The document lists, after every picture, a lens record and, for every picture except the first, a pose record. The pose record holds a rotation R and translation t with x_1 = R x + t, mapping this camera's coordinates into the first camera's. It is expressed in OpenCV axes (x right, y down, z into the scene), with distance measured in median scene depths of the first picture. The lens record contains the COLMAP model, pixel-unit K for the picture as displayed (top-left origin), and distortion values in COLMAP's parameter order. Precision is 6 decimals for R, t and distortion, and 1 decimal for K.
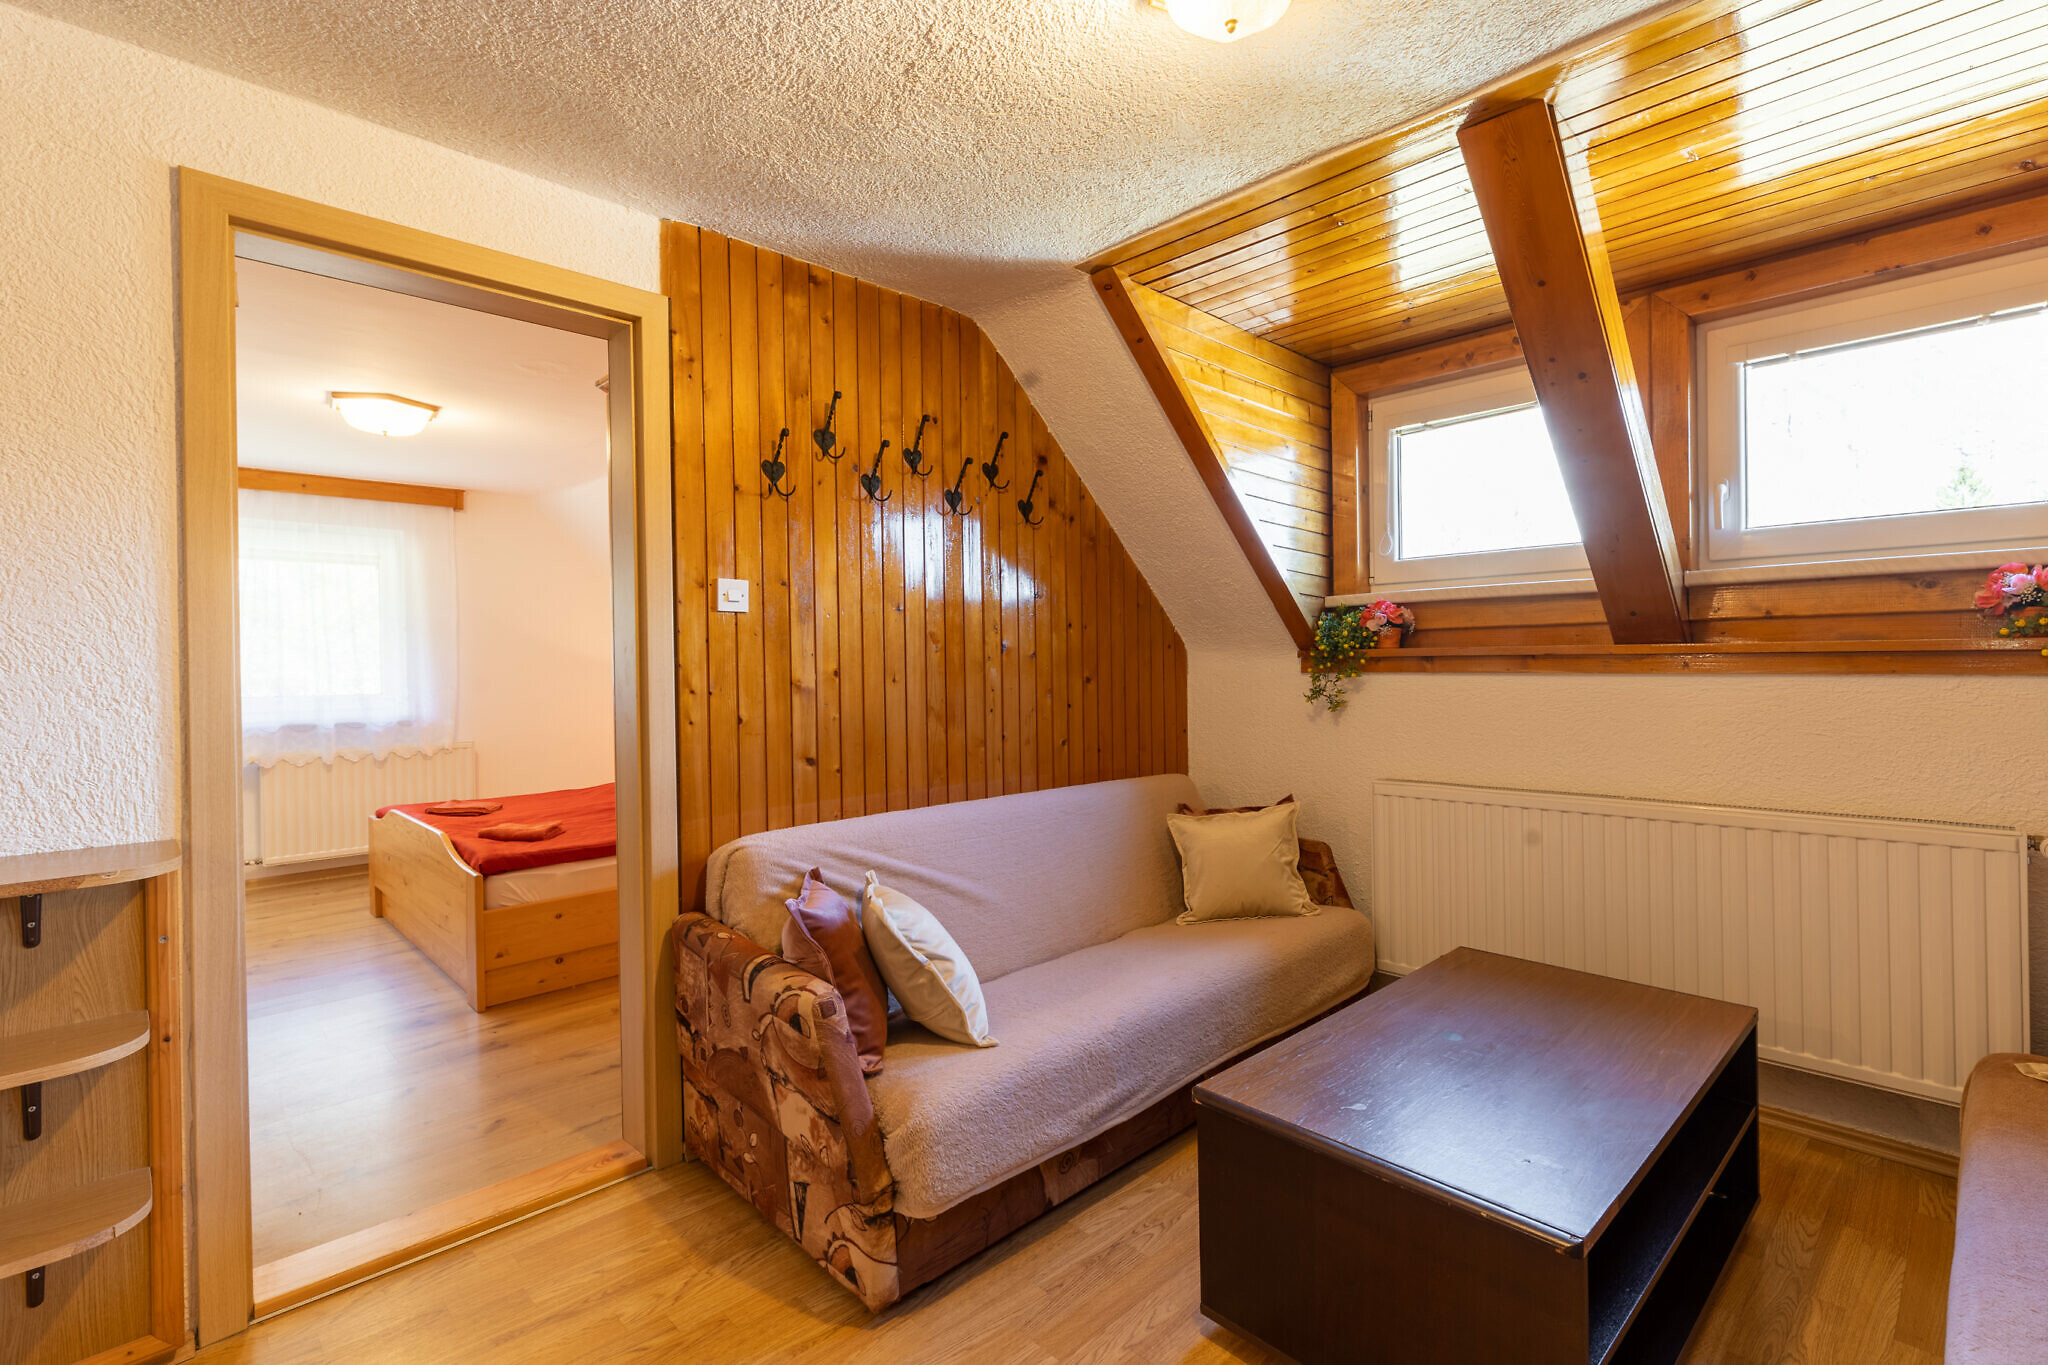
lens RADIAL K [[939.3, 0, 1023.7], [0, 939.3, 673.5], [0, 0, 1]] dist [-0.000836, 0.000355]
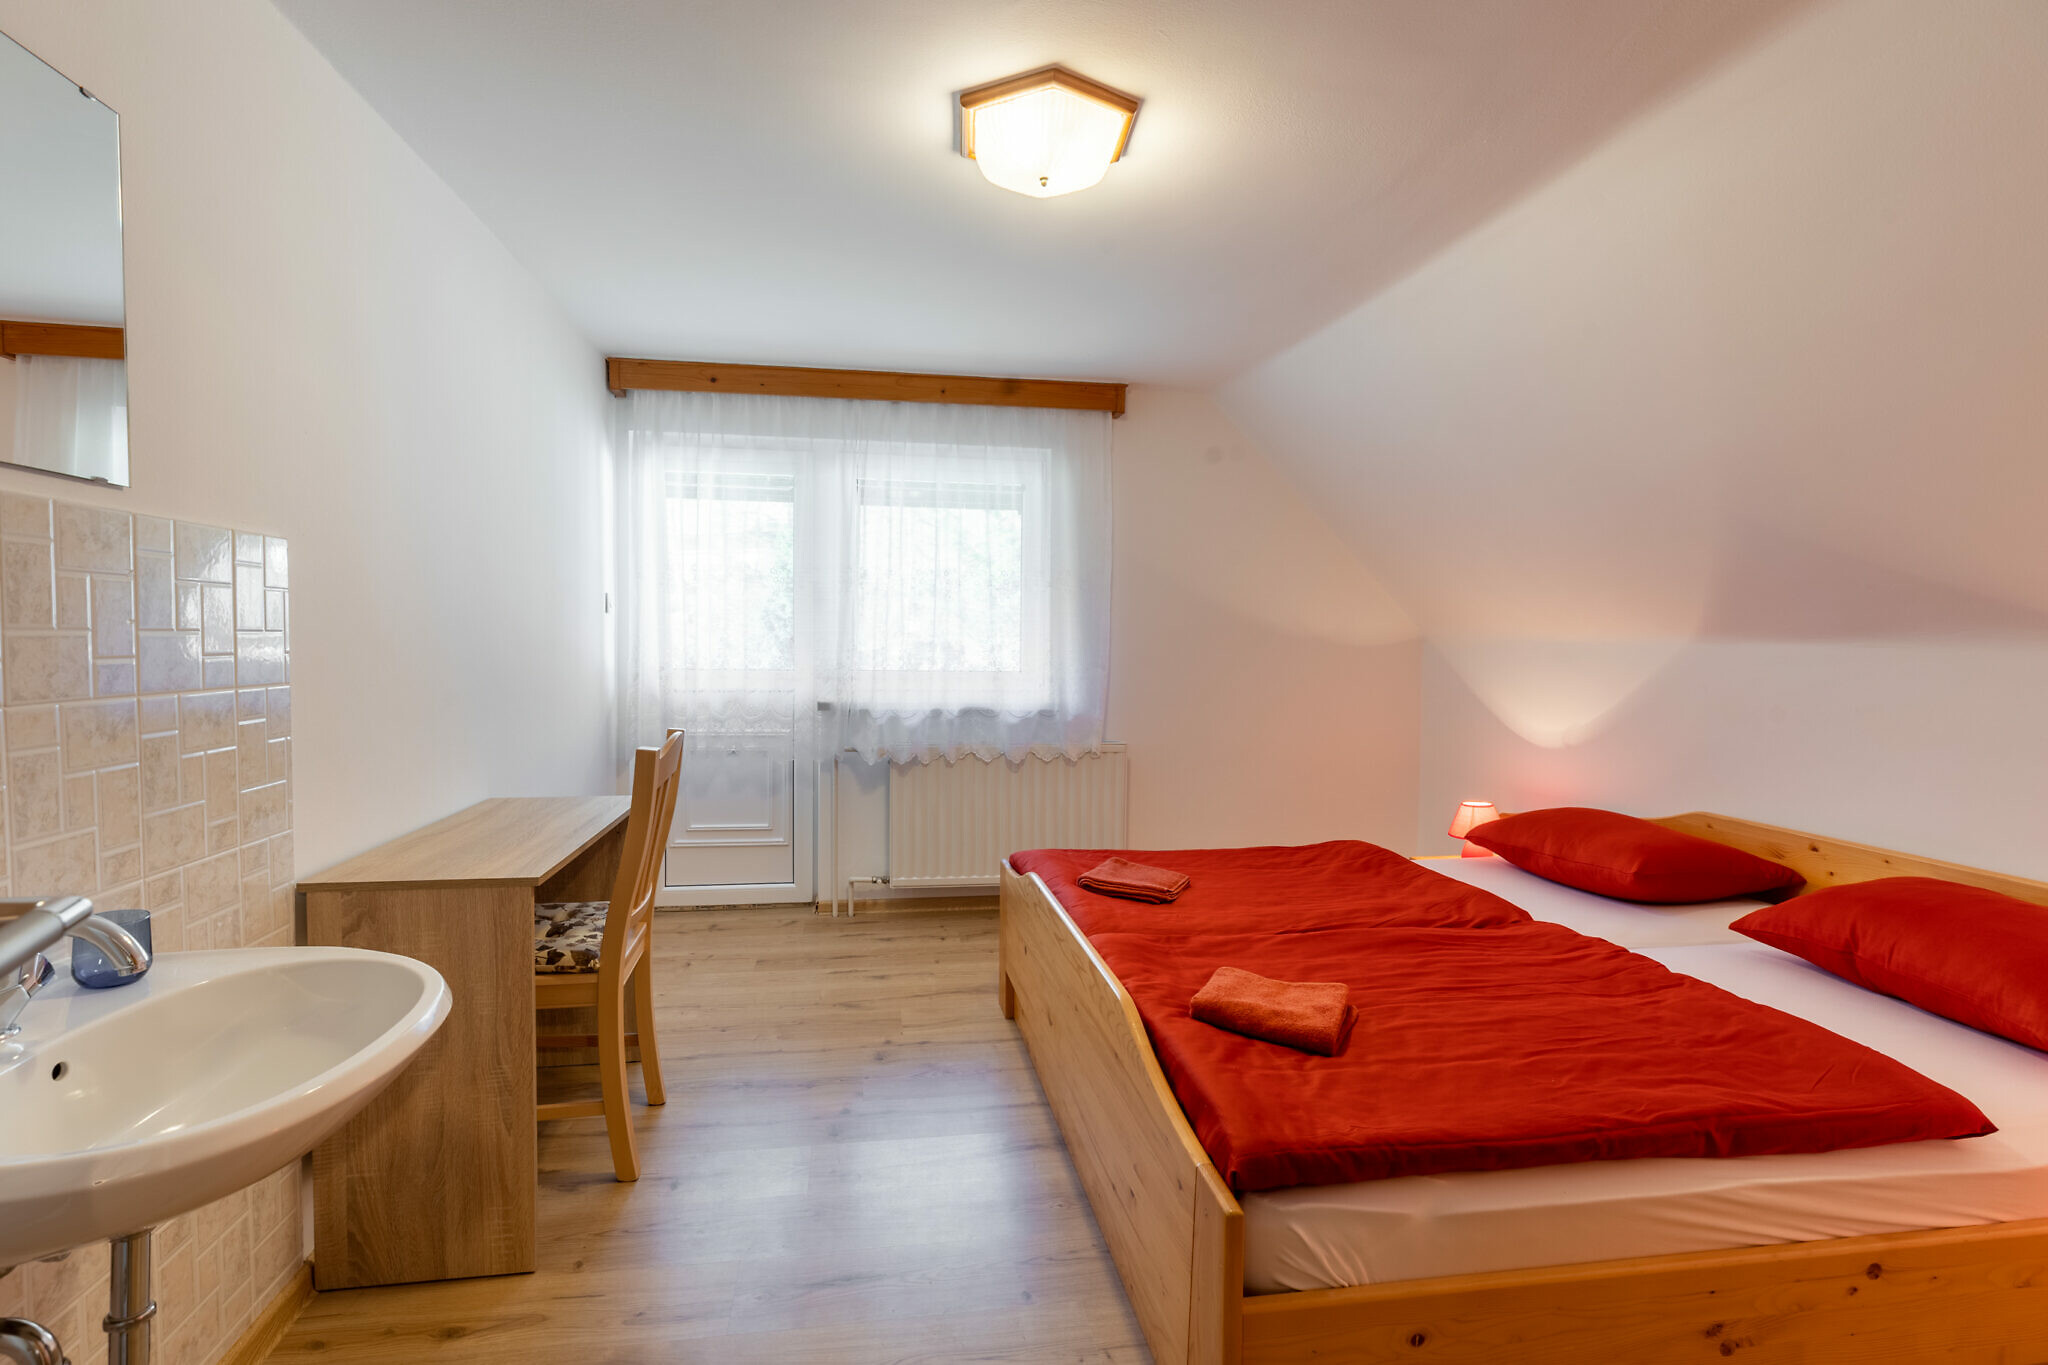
lens RADIAL K [[939.3, 0, 1021.1], [0, 939.3, 681.1], [0, 0, 1]] dist [-0.000836, 0.000355]
pose [[0.826015, 0.045407, -0.561816, -0.282293], [-0.027541, 0.998811, 0.040233, -0.000746], [0.562975, -0.017761, 0.826283, 0.409990]]
